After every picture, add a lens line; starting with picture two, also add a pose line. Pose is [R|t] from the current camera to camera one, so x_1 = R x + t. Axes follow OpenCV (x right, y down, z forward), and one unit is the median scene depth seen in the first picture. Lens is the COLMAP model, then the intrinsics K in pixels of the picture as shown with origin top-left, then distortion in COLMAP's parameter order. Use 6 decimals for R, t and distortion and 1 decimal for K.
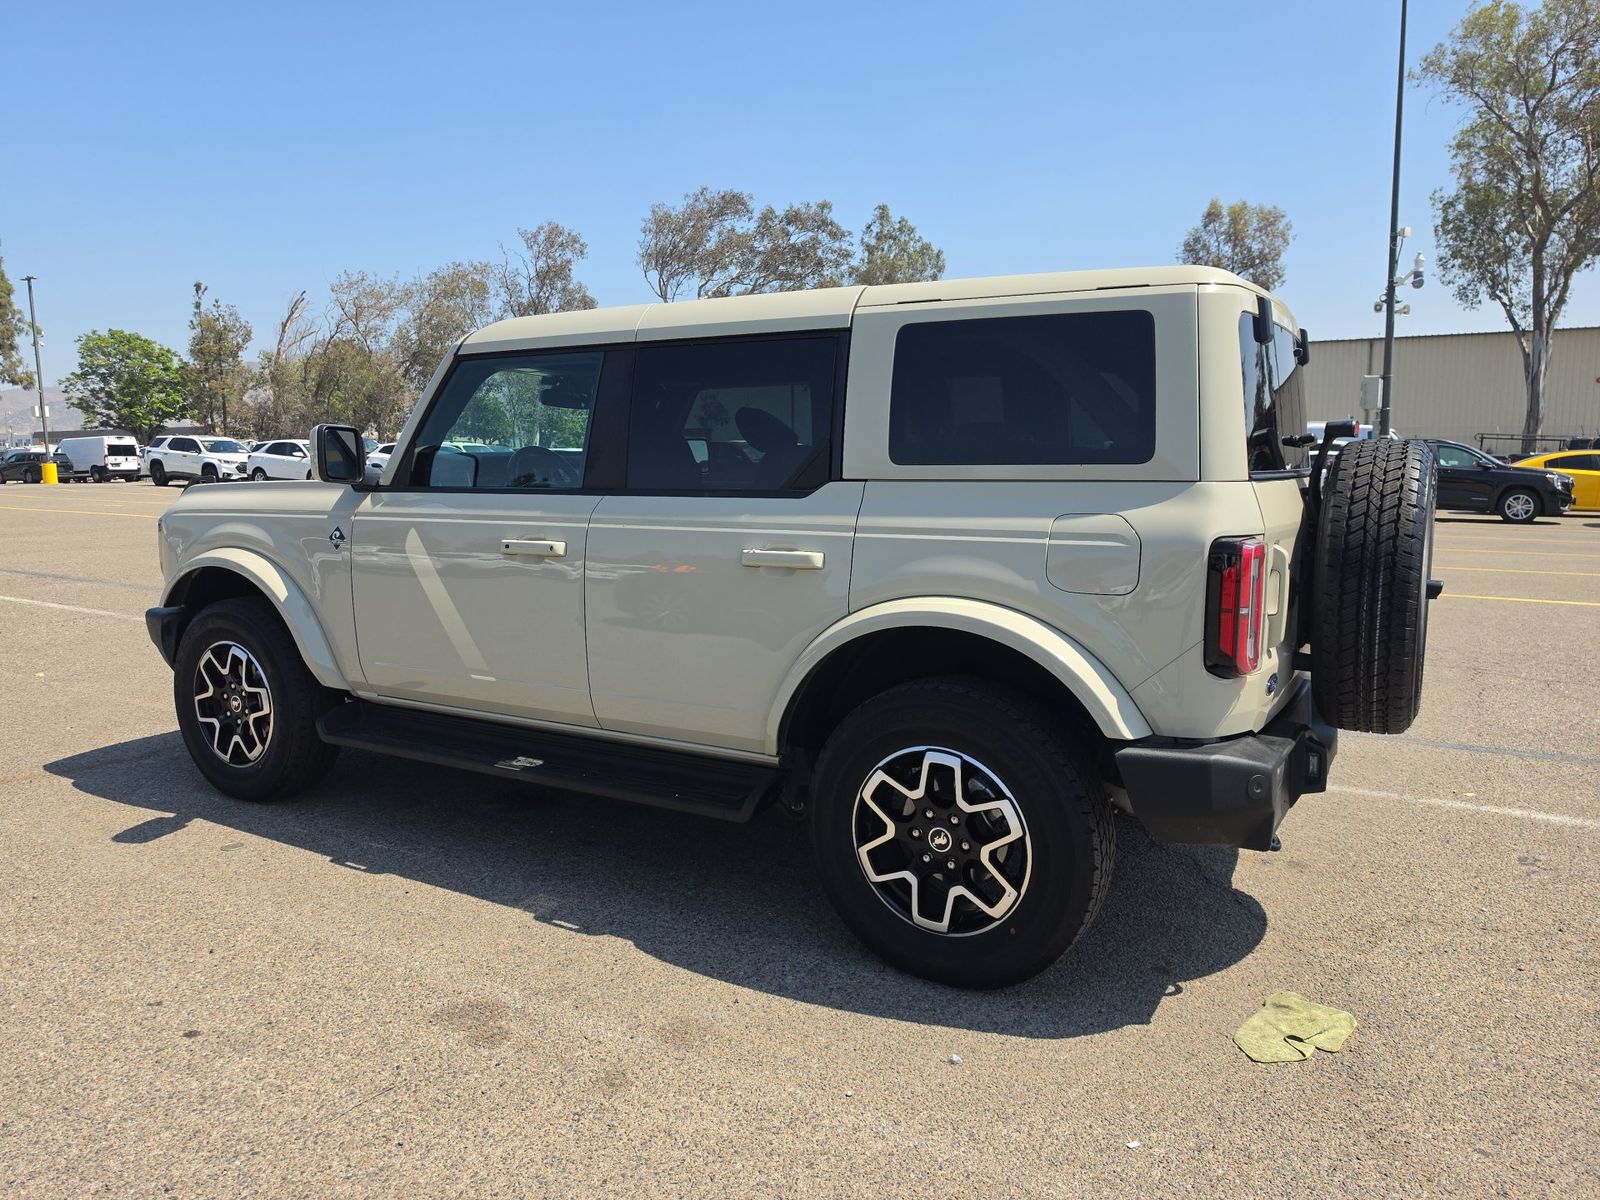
lens RADIAL K [[1153.9, 0, 799.4], [0, 1153.9, 593.5], [0, 0, 1]] dist [0.002098, 0.002286]
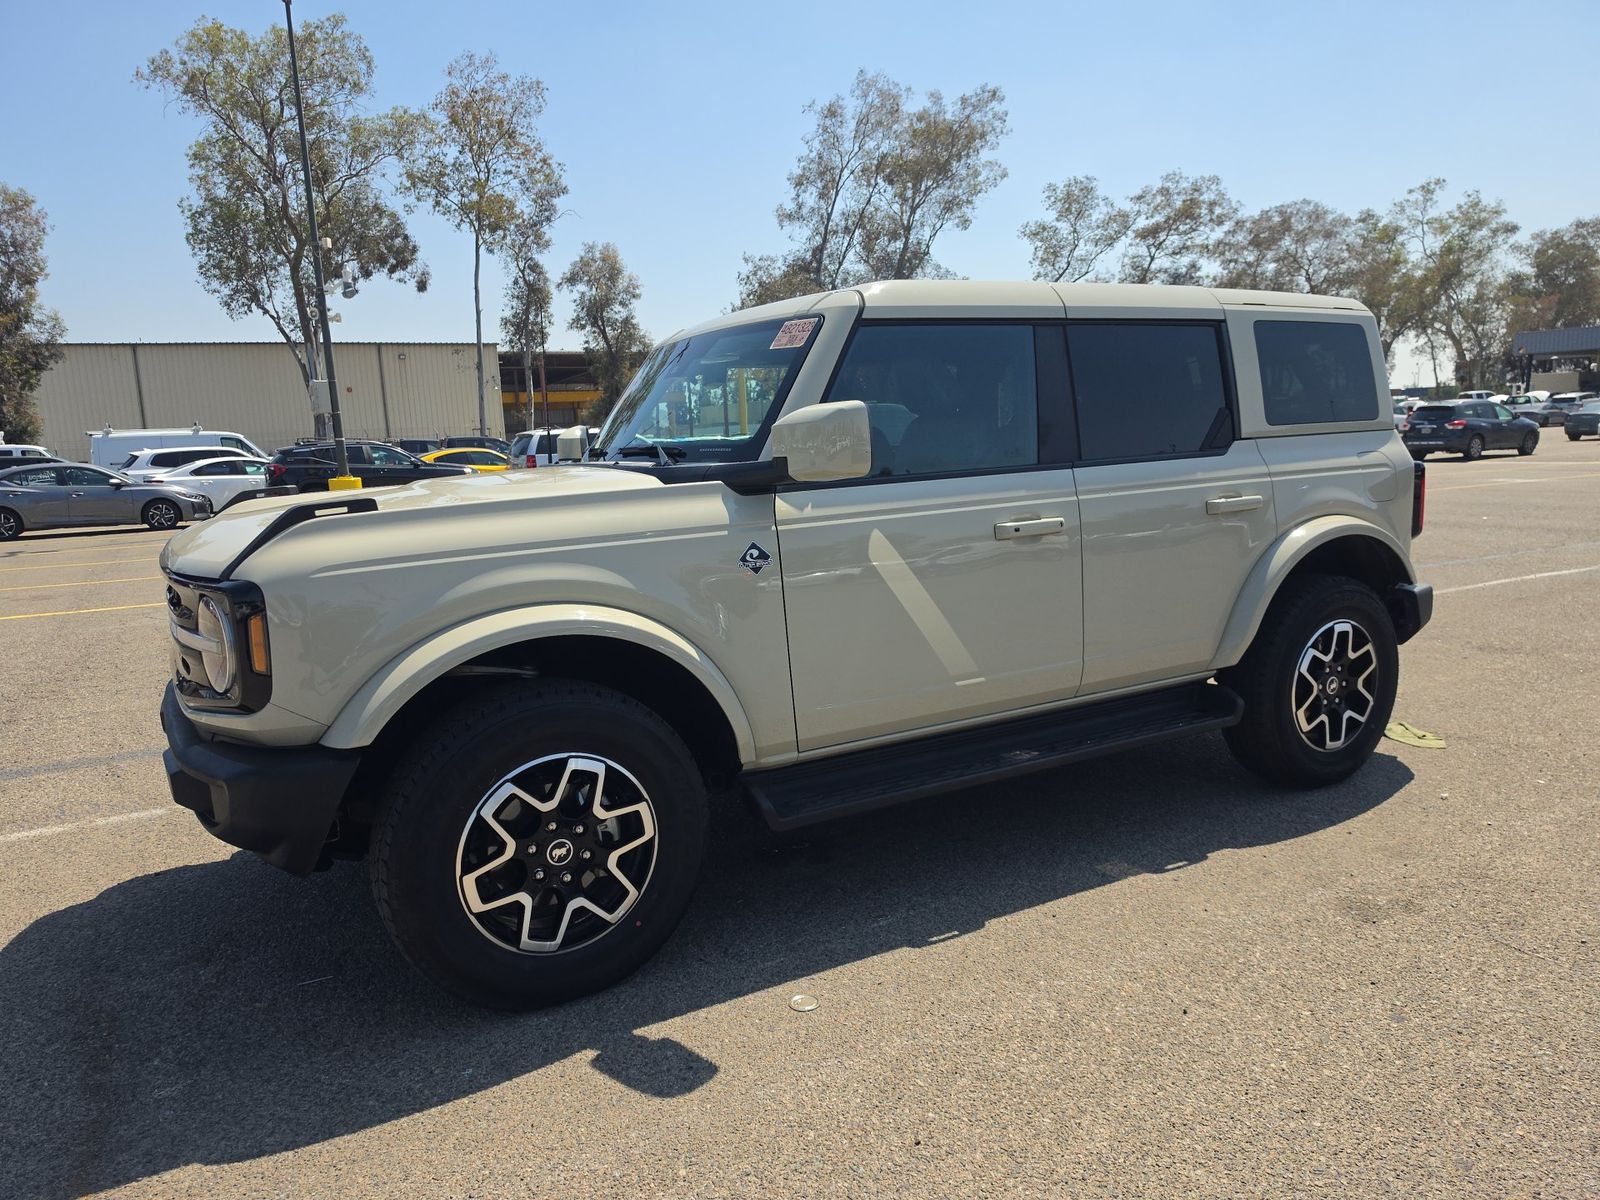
lens RADIAL K [[1153.9, 0, 796.3], [0, 1153.9, 613.7], [0, 0, 1]] dist [0.002098, 0.002286]
pose [[0.486984, -0.156451, 0.859284, -0.595767], [0.149270, 0.984260, 0.094609, -0.045831], [-0.860561, 0.082192, 0.502673, 0.353589]]
